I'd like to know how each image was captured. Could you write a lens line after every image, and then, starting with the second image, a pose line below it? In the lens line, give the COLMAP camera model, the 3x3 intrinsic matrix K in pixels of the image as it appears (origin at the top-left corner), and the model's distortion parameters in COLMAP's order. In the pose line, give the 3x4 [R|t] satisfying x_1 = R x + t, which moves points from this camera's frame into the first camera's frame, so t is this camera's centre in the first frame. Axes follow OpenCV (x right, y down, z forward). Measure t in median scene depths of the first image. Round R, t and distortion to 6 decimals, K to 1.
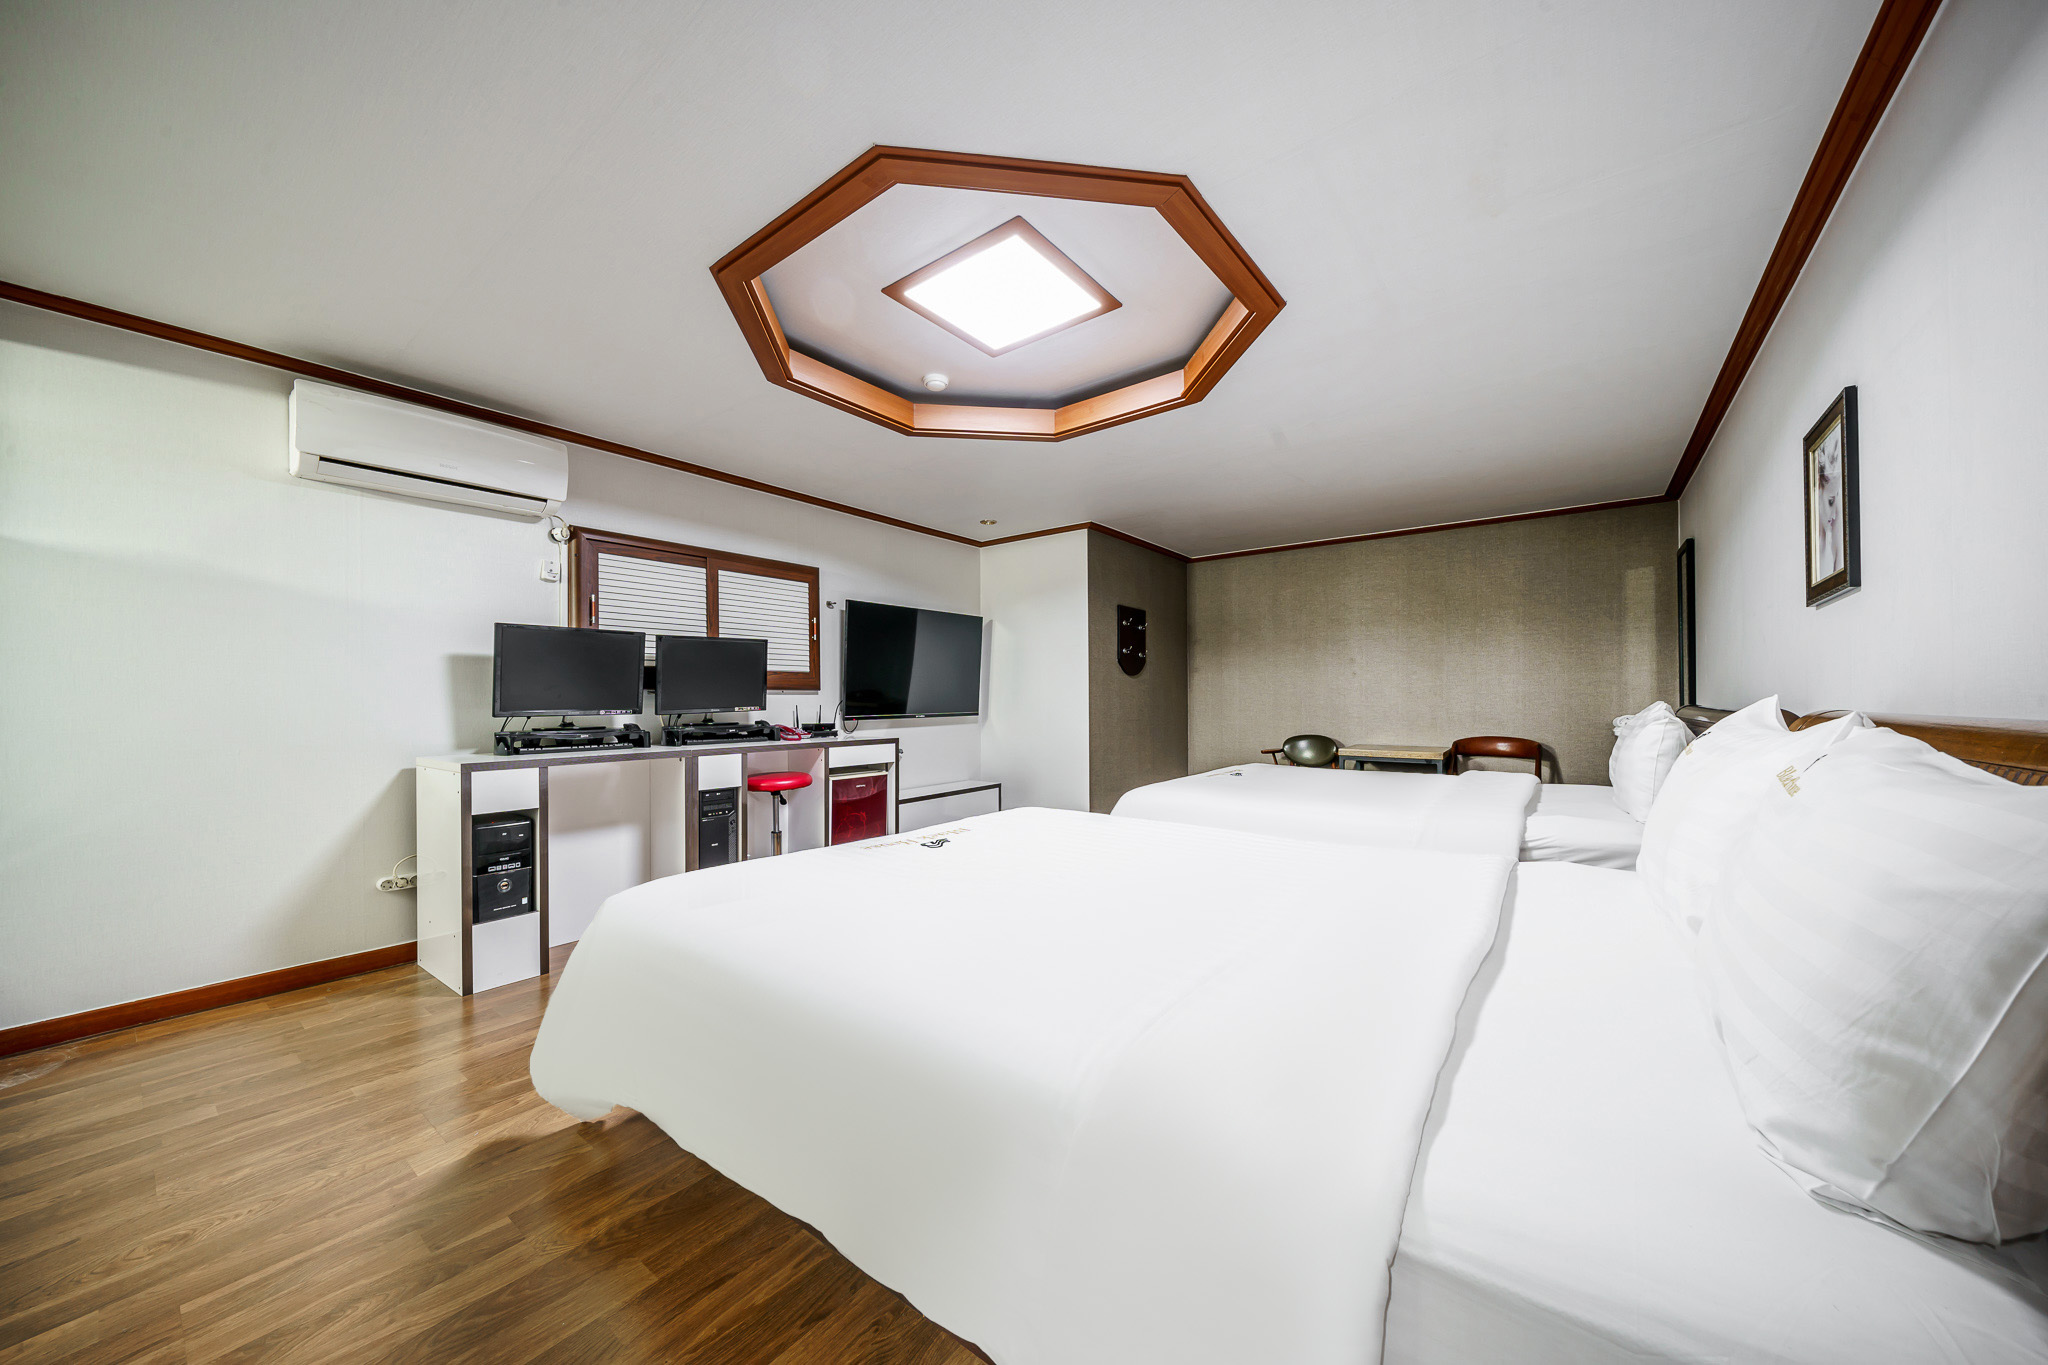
lens RADIAL K [[703.1, 0, 1036.9], [0, 703.1, 689.2], [0, 0, 1]] dist [-0.001120, 0.000139]
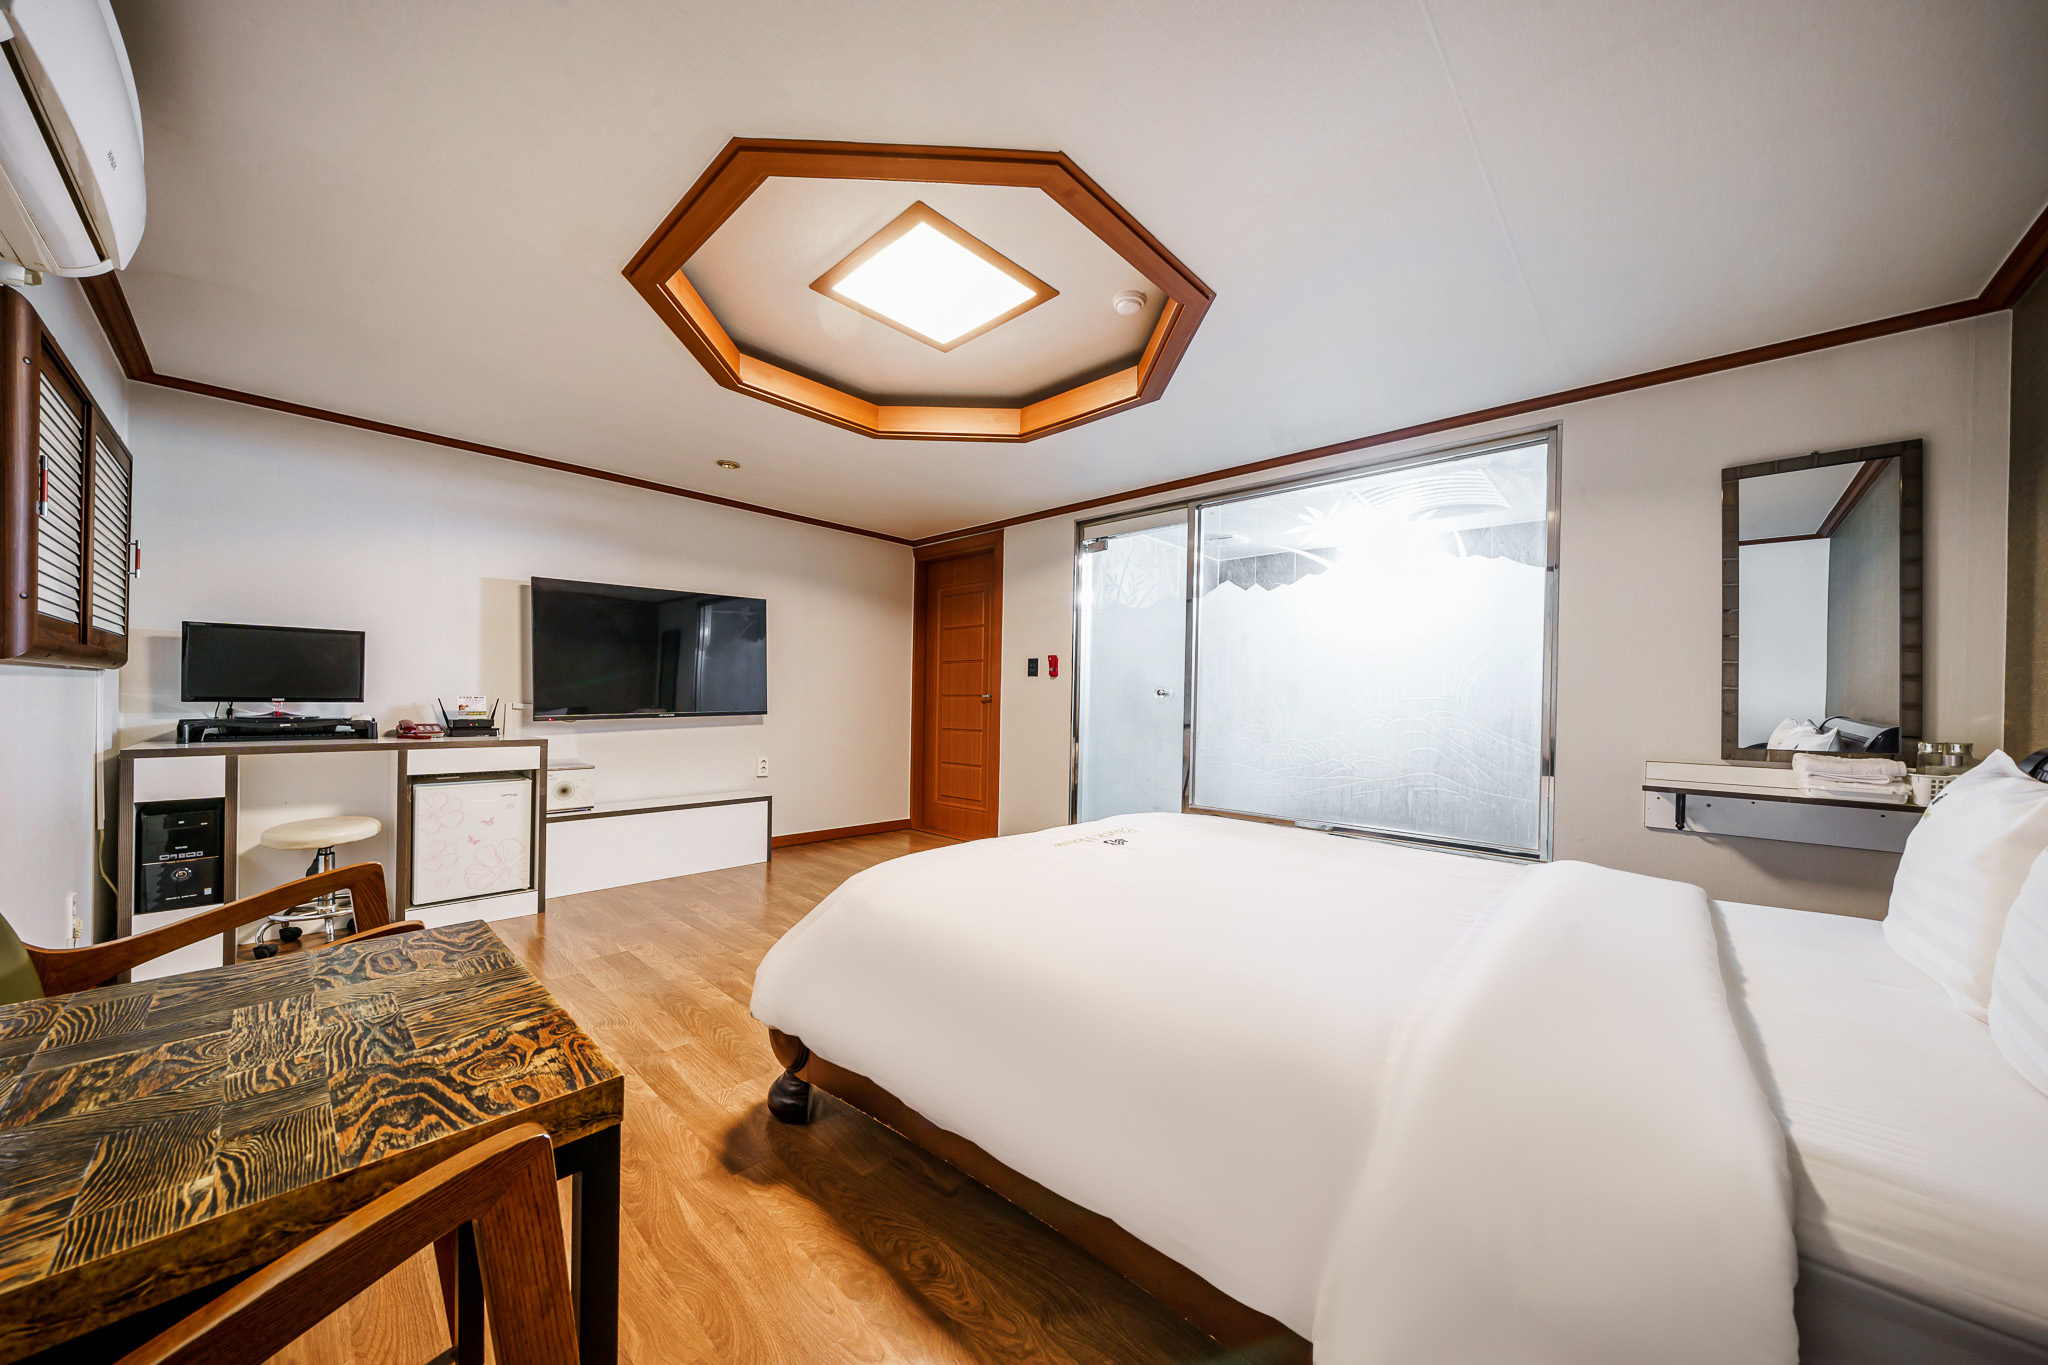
lens RADIAL K [[703.1, 0, 1028.1], [0, 703.1, 691.4], [0, 0, 1]] dist [-0.001120, 0.000139]
pose [[0.996824, 0.011568, -0.078786, 0.180523], [-0.012263, 0.999890, -0.008348, 0.005915], [0.078681, 0.009288, 0.996857, 0.039403]]
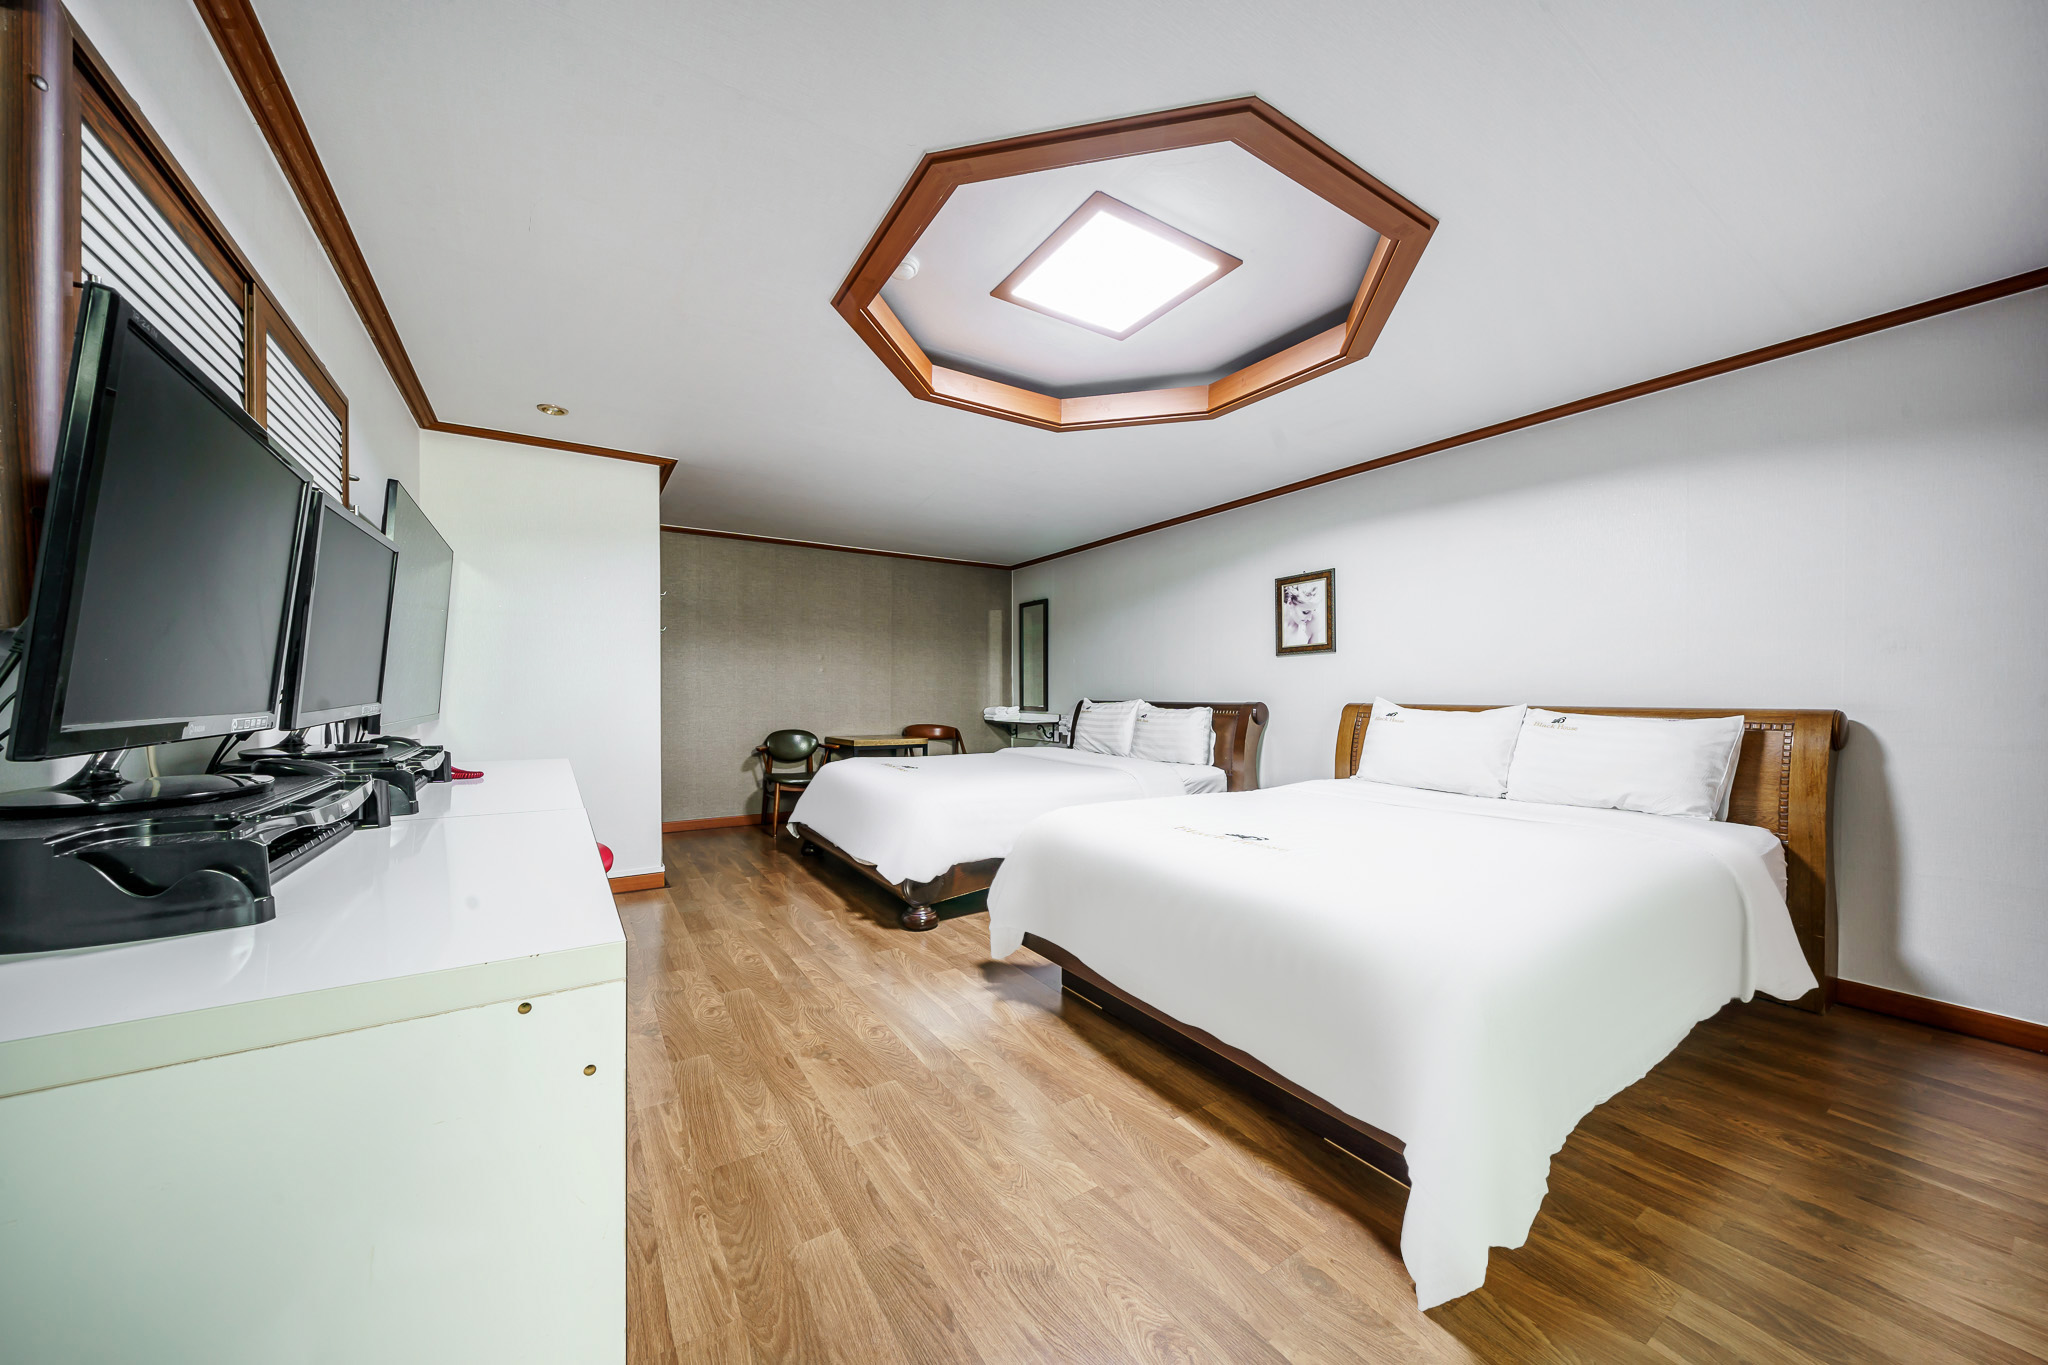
lens RADIAL K [[703.1, 0, 1026.1], [0, 703.1, 685.7], [0, 0, 1]] dist [-0.001120, 0.000139]
pose [[0.943507, -0.000182, -0.331354, 0.169645], [-0.000246, 0.999999, -0.001249, 0.006203], [0.331353, 0.001260, 0.943506, 0.051054]]
